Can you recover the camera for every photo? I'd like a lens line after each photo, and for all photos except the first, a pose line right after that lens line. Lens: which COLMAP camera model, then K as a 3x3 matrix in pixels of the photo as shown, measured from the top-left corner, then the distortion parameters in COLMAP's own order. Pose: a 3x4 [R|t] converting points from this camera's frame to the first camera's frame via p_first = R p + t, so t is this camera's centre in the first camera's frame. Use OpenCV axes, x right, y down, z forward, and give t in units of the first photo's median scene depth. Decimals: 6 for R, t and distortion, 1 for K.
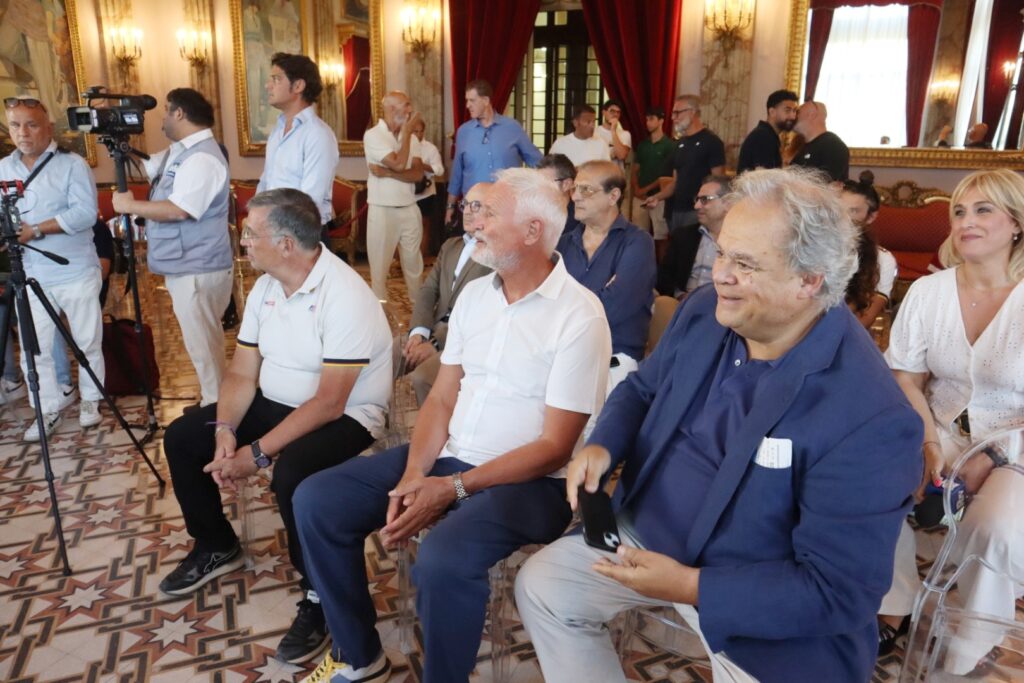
lens RADIAL K [[731.7, 0, 516.0], [0, 731.7, 352.5], [0, 0, 1]] dist [-0.122635, 0.083293]
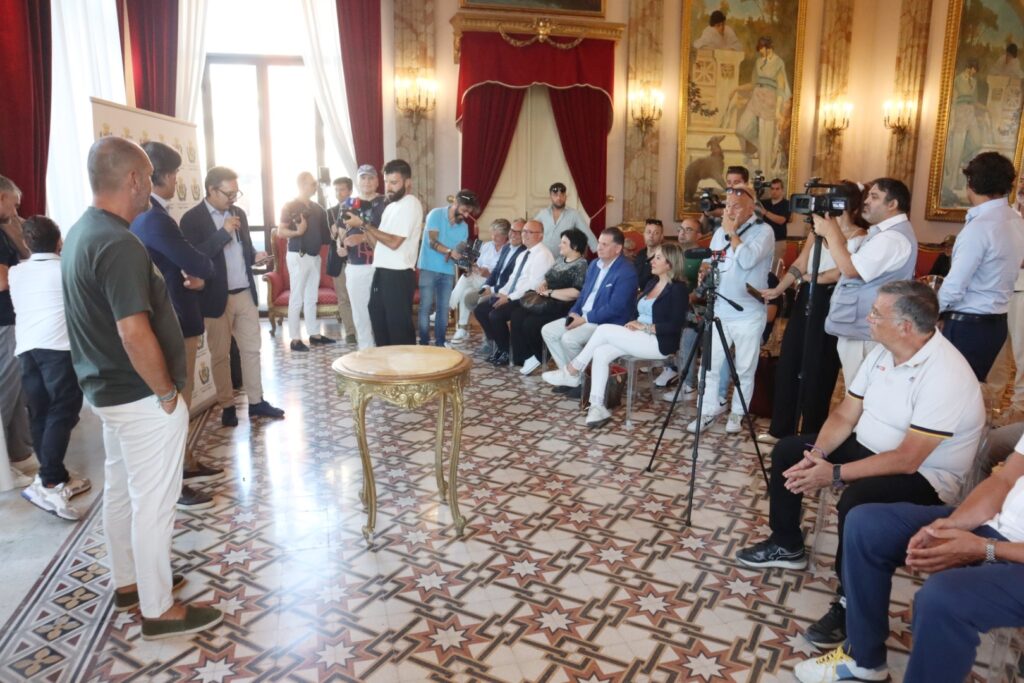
lens RADIAL K [[731.7, 0, 516.0], [0, 731.7, 352.5], [0, 0, 1]] dist [-0.122635, 0.083293]
pose [[0.625793, 0.169694, -0.761306, 0.154172], [-0.217566, 0.975284, 0.038550, -0.004659], [0.749032, 0.141510, 0.647245, -0.200653]]
